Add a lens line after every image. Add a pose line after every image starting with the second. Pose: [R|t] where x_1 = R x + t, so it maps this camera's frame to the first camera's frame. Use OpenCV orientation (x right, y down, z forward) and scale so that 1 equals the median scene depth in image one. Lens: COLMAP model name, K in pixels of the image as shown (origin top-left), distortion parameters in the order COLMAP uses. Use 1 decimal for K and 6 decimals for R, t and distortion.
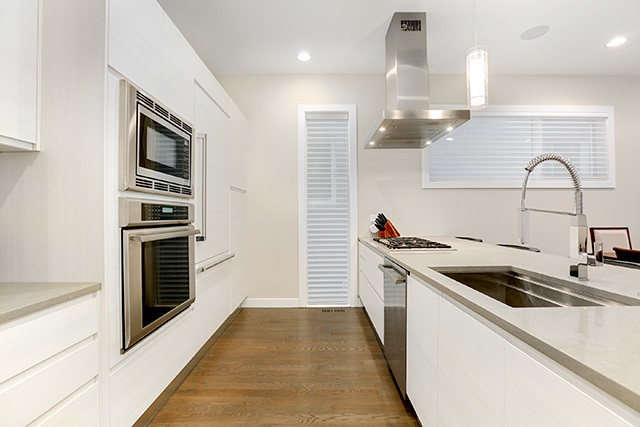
lens RADIAL K [[298.1, 0, 320.0], [0, 298.1, 213.5], [0, 0, 1]] dist [-0.046181, 0.019738]
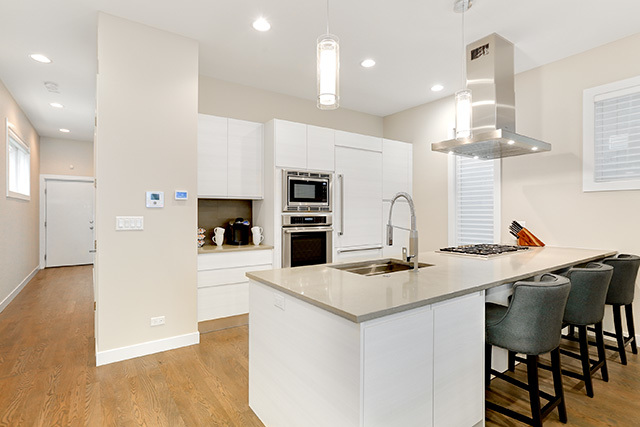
lens RADIAL K [[322.6, 0, 311.3], [0, 322.6, 212.2], [0, 0, 1]] dist [-0.050311, 0.021945]
pose [[0.567470, 0.003990, -0.823385, 1.227905], [0.002920, 0.999972, 0.006858, -0.066362], [0.823389, -0.006296, 0.567442, -0.272801]]
